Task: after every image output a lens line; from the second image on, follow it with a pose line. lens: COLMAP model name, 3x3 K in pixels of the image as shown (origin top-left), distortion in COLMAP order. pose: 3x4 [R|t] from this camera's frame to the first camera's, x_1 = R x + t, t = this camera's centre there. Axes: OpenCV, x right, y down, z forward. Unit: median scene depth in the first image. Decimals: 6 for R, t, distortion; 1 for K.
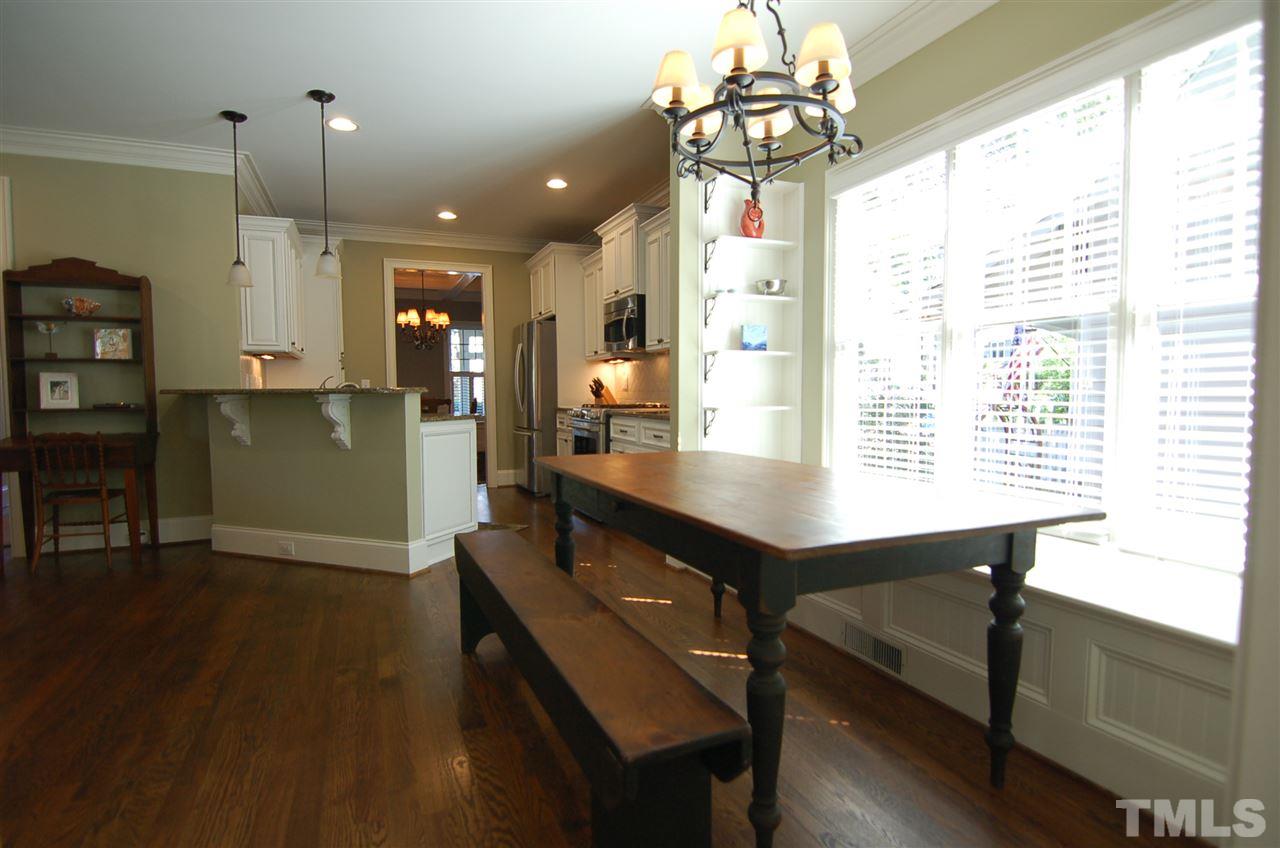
lens RADIAL K [[646.3, 0, 645.3], [0, 646.3, 427.9], [0, 0, 1]] dist [-0.010616, -0.007967]
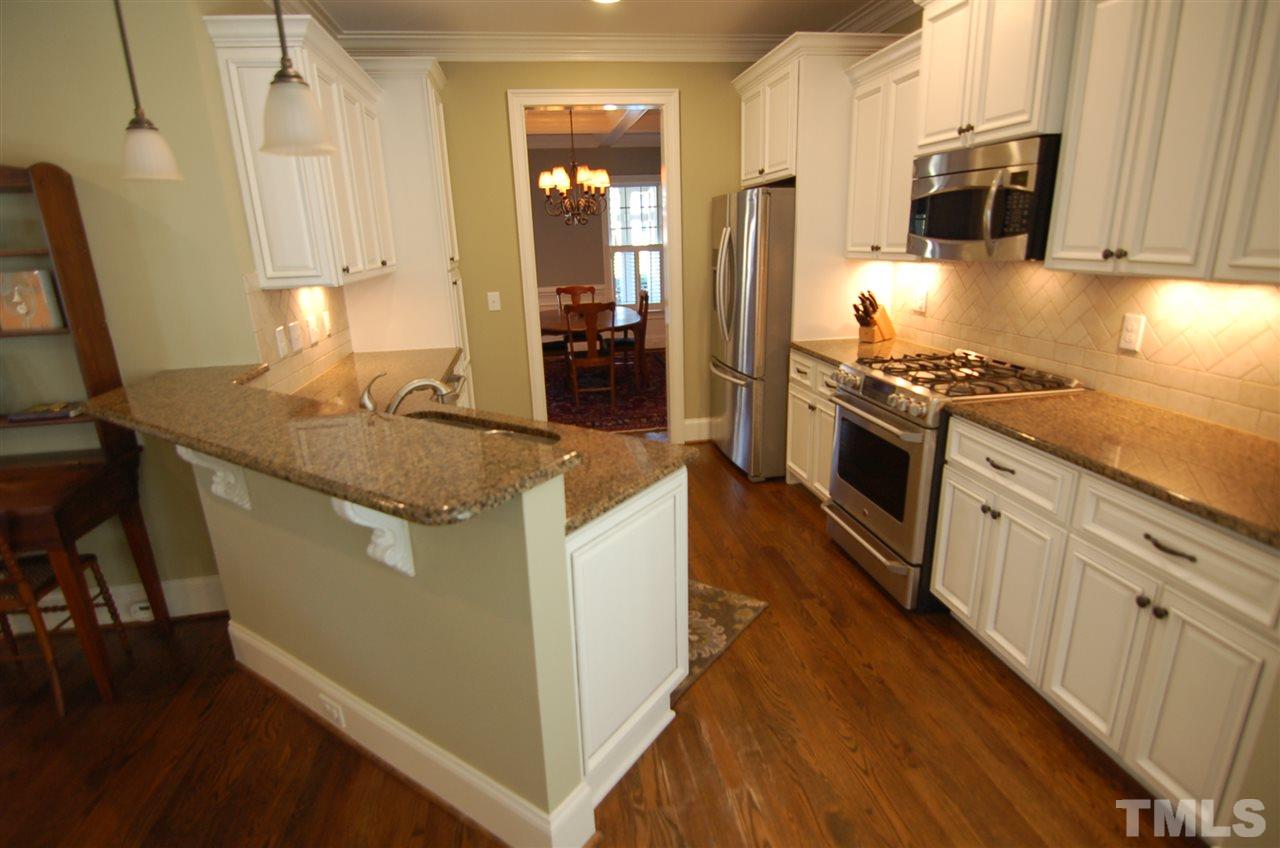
lens RADIAL K [[646.3, 0, 635.8], [0, 646.3, 428.7], [0, 0, 1]] dist [-0.010616, -0.007967]
pose [[0.969170, 0.045765, -0.242106, -0.121784], [0.013046, 0.971689, 0.235903, -0.091231], [0.246048, -0.231788, 0.941135, 0.370972]]
